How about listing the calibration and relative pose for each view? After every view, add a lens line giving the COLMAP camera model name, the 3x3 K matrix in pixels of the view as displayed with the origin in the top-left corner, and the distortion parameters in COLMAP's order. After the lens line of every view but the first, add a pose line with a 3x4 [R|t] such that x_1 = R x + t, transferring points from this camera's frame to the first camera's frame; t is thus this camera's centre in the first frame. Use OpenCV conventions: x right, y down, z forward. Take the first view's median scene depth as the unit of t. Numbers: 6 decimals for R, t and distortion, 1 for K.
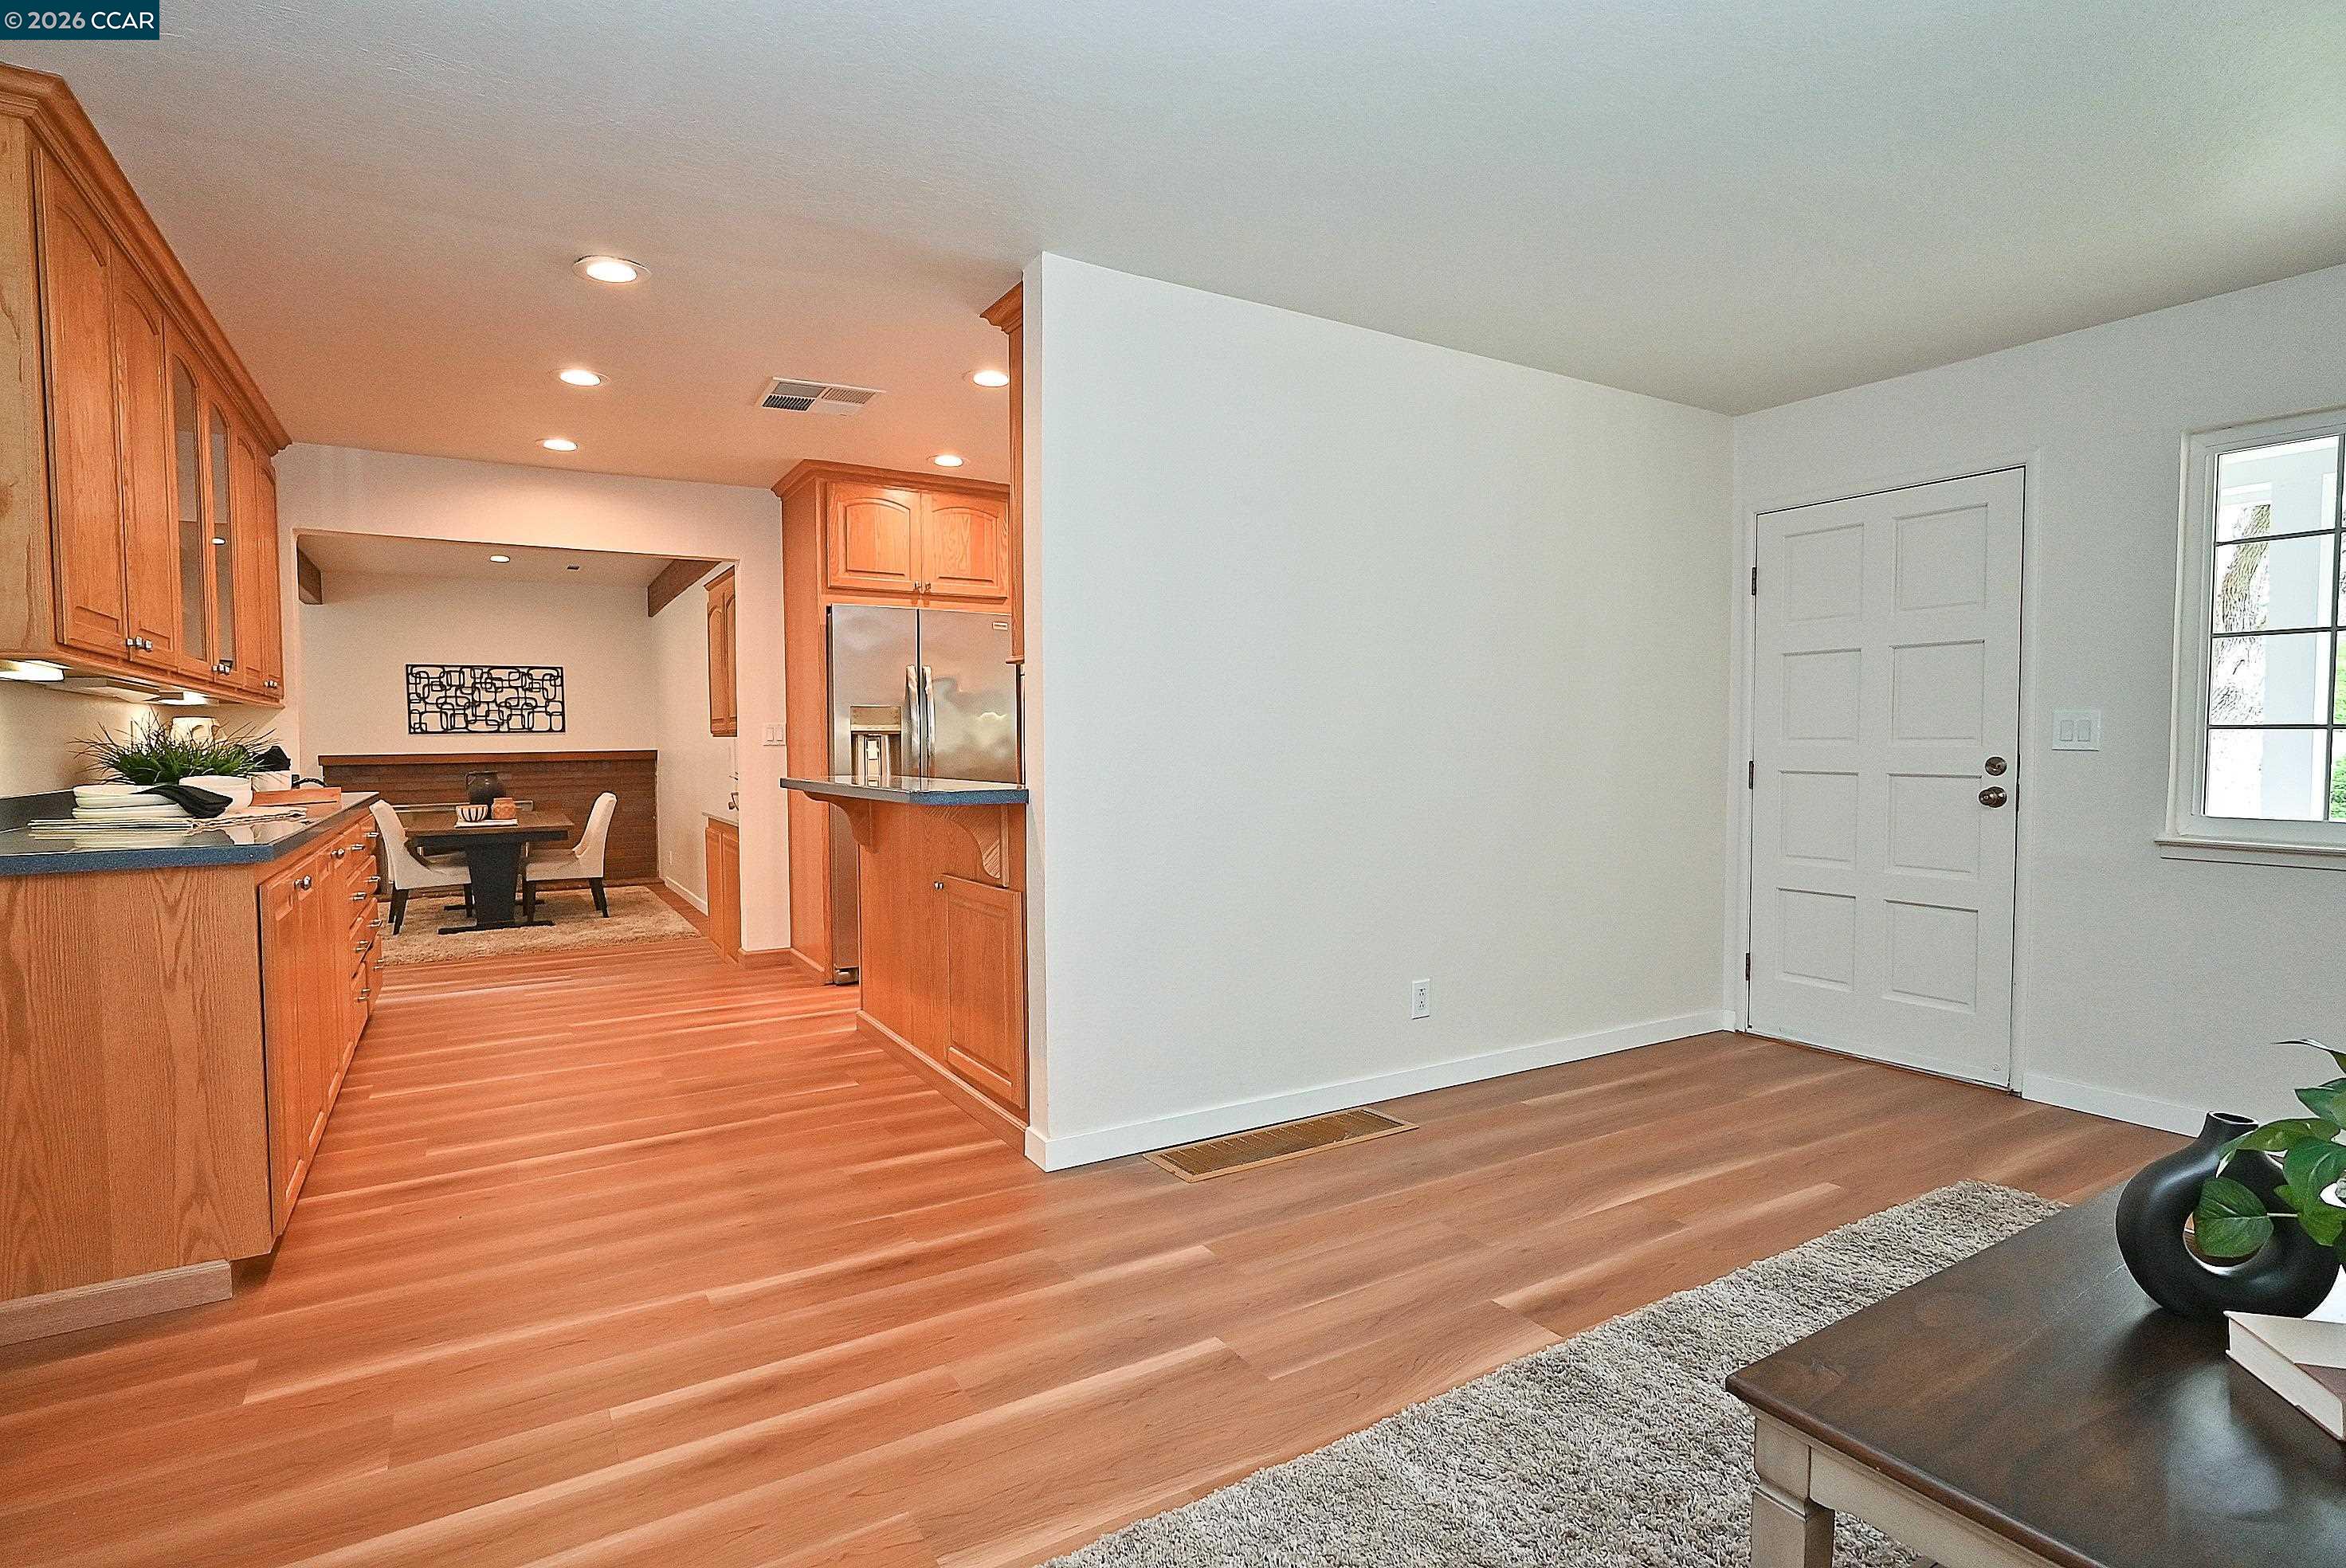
lens RADIAL K [[1158.1, 0, 1171.3], [0, 1158.1, 787.1], [0, 0, 1]] dist [-0.007846, 0.005307]
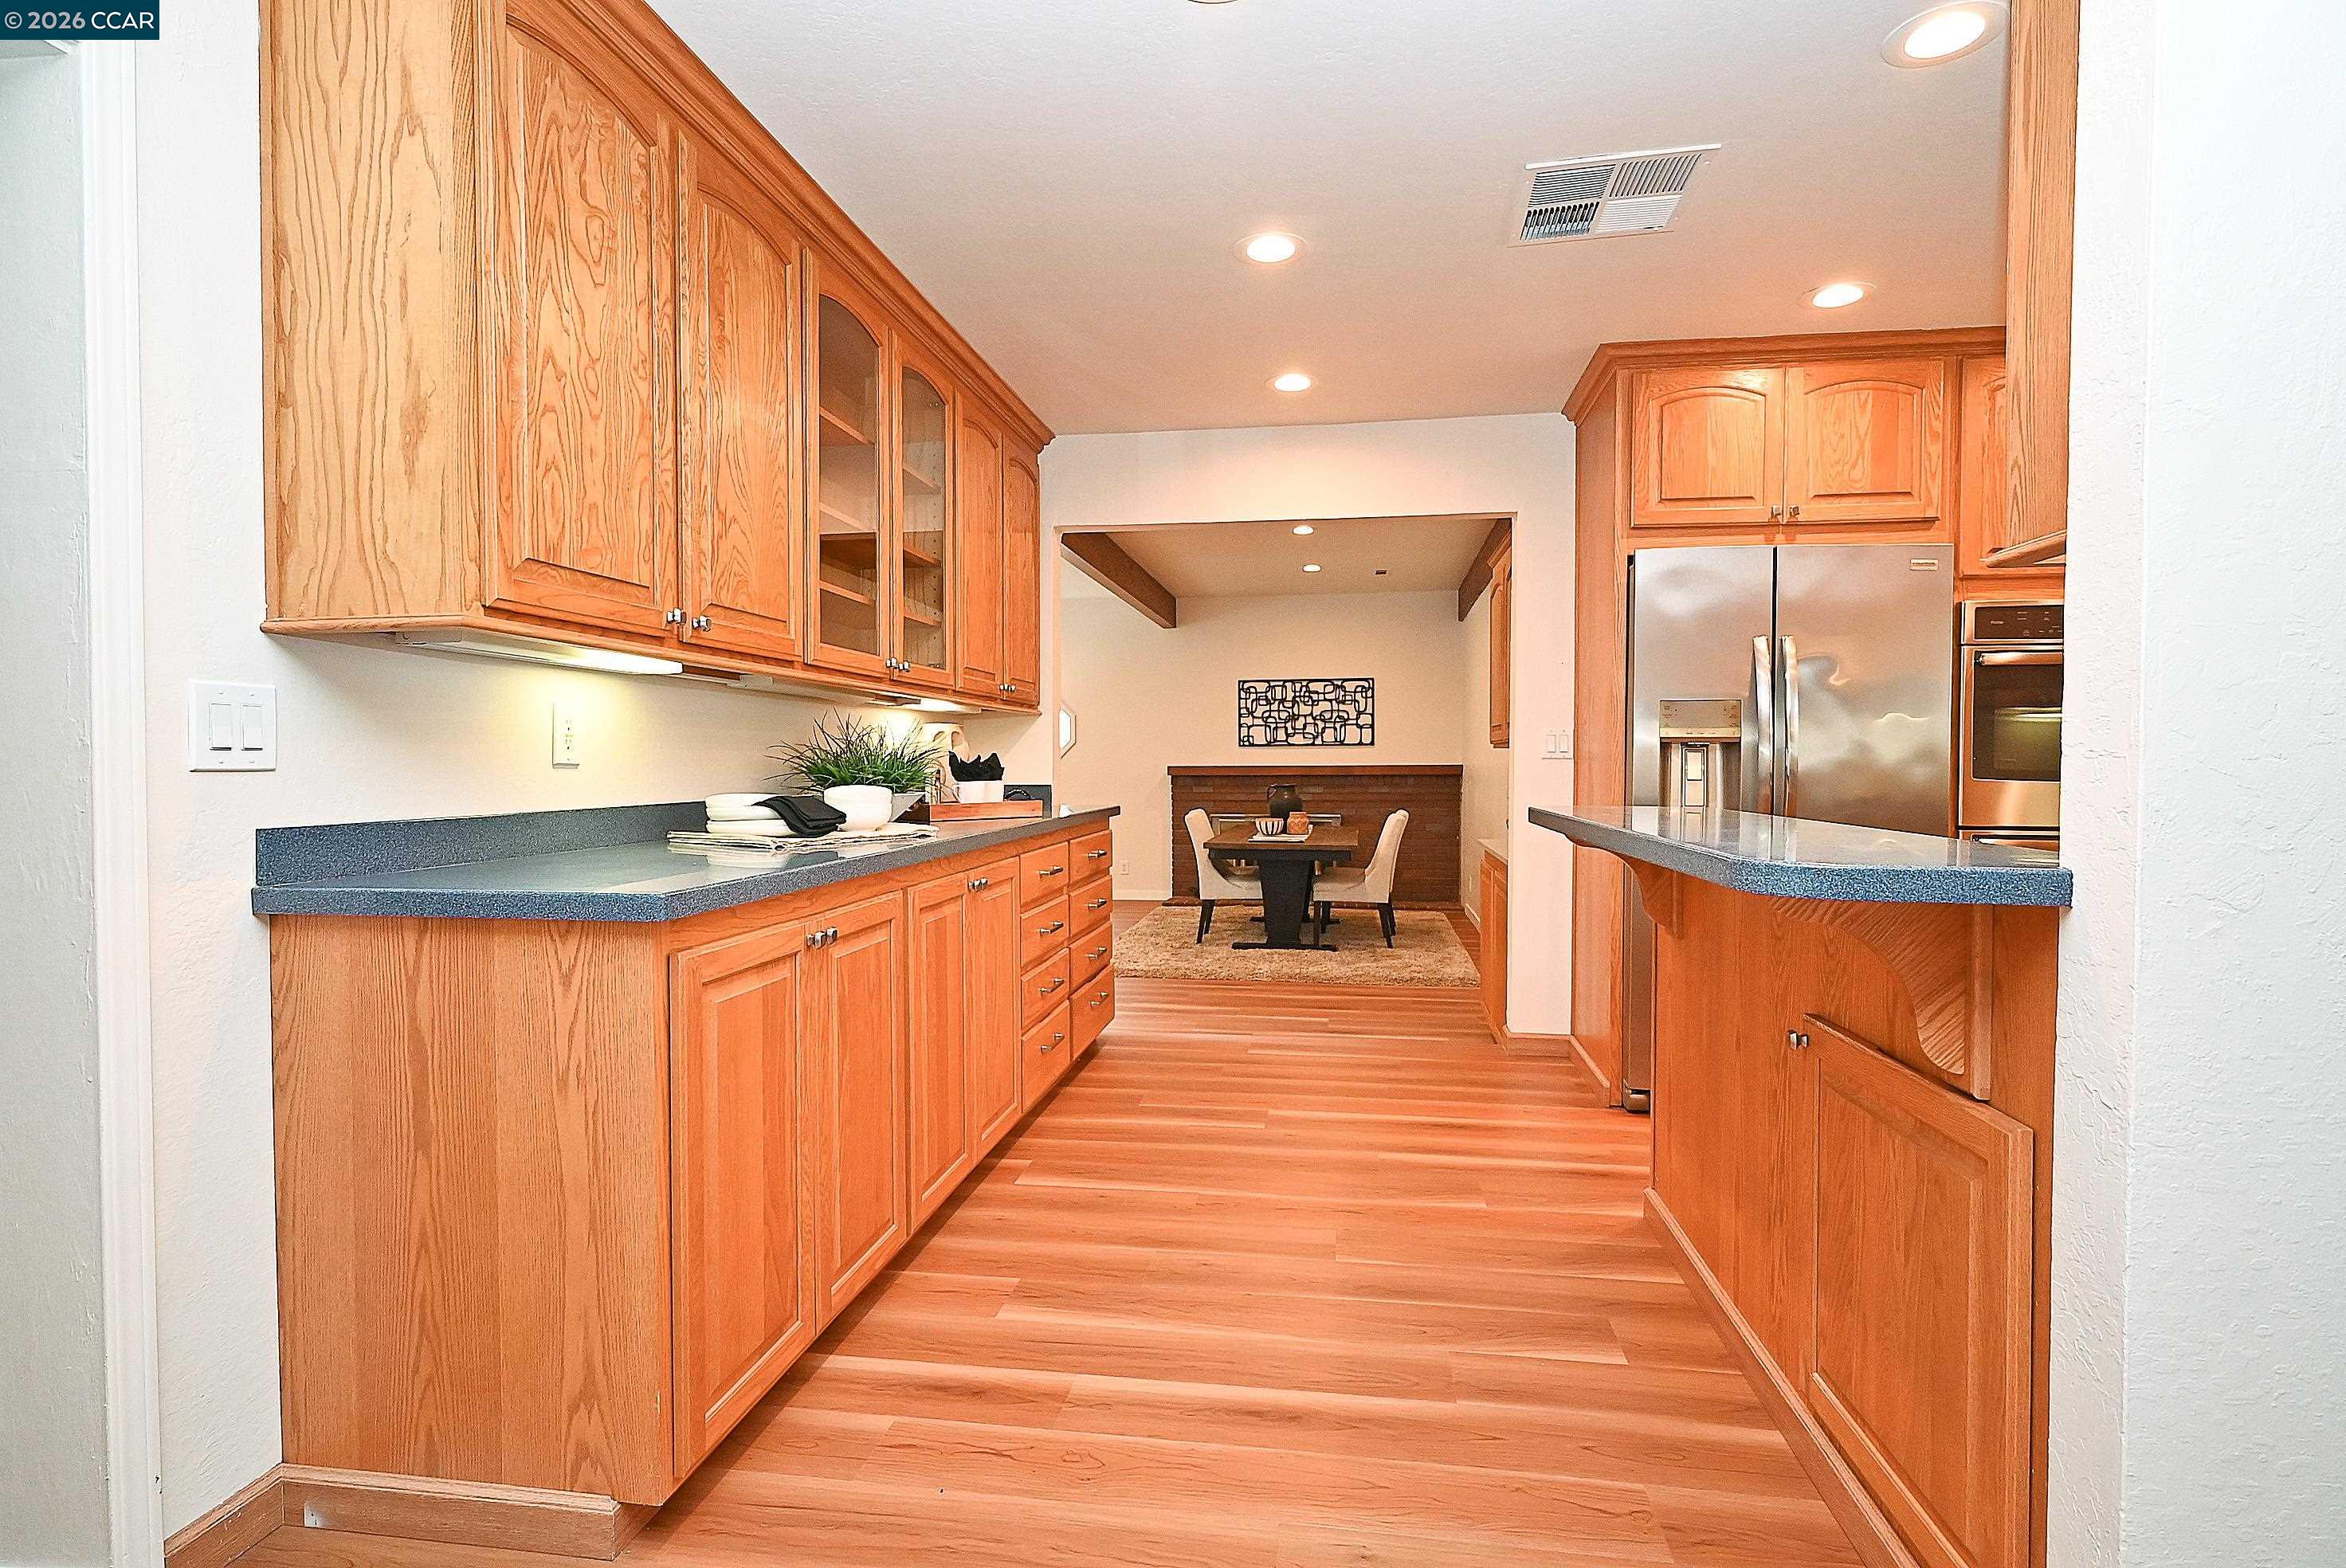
lens RADIAL K [[1158.1, 0, 1171.3], [0, 1158.1, 787.1], [0, 0, 1]] dist [-0.007846, 0.005307]
pose [[0.765797, 0.023227, -0.642662, -0.032247], [-0.032695, 0.999461, -0.002836, -0.004475], [0.642250, 0.023184, 0.766144, 0.158236]]
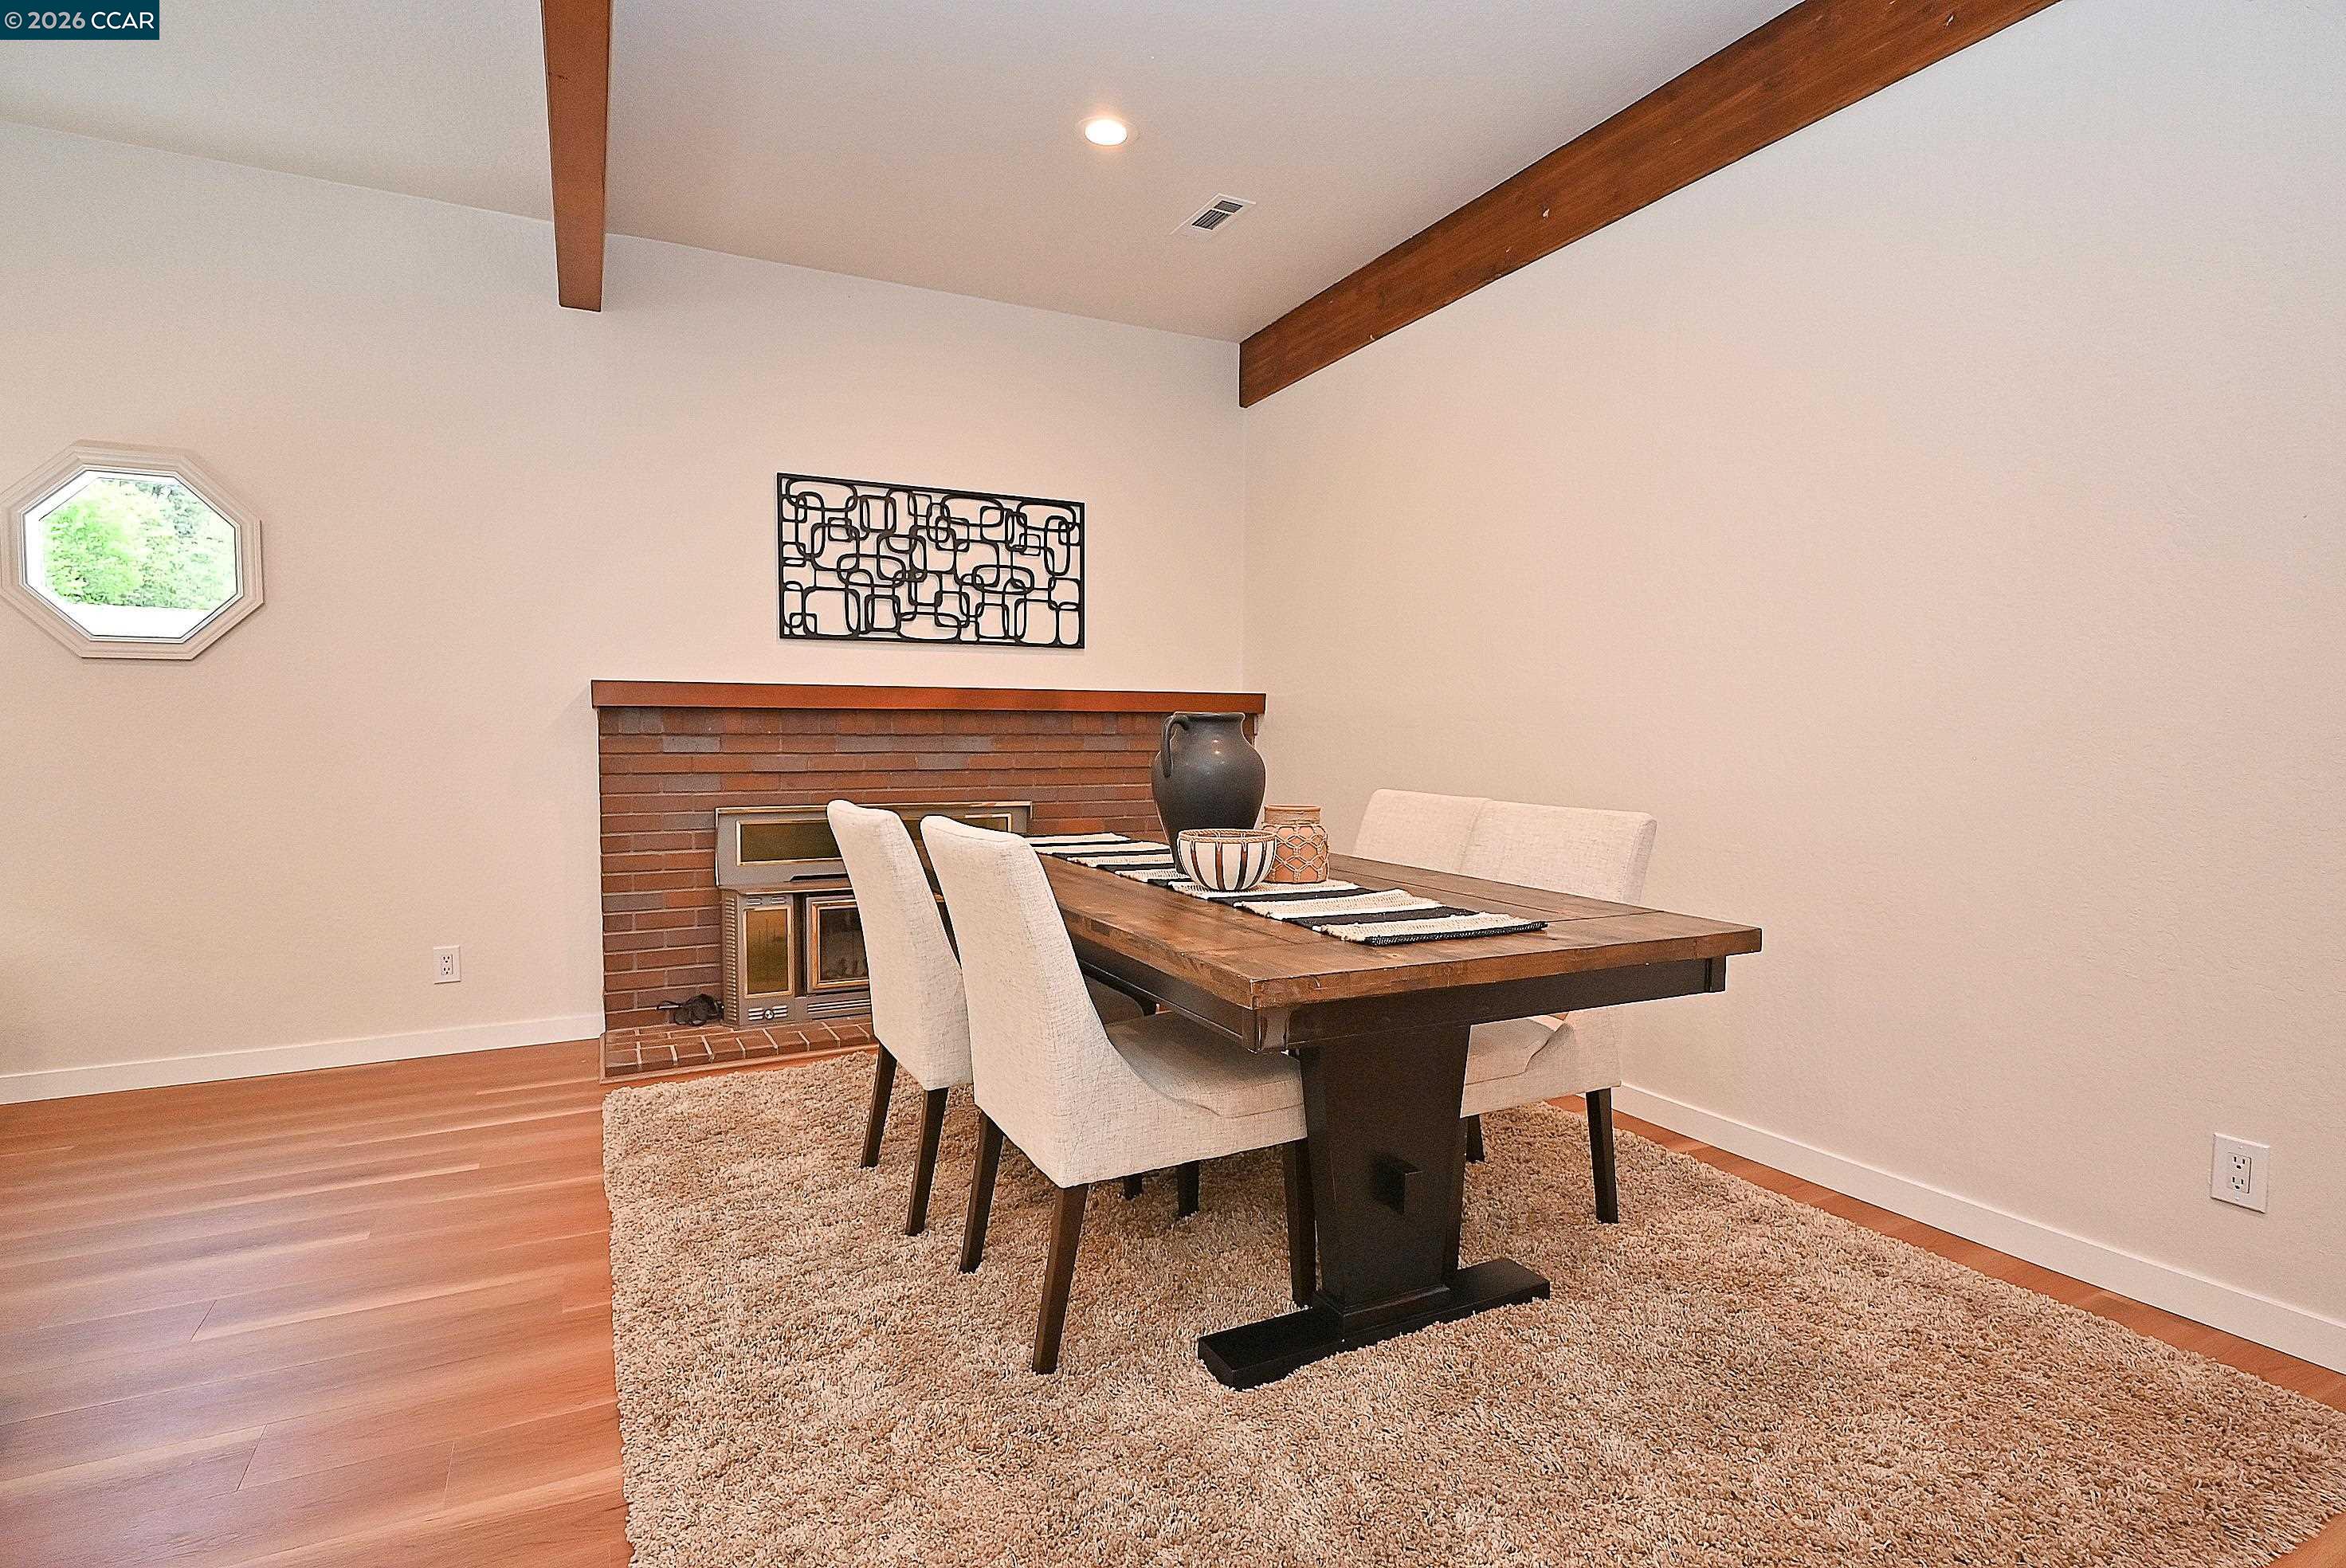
lens RADIAL K [[1158.1, 0, 1171.3], [0, 1158.1, 787.1], [0, 0, 1]] dist [-0.007846, 0.005307]
pose [[0.996838, 0.016262, -0.077776, -0.481619], [-0.016499, 0.999861, -0.002414, 0.007354], [0.077726, 0.003689, 0.996968, 0.586338]]
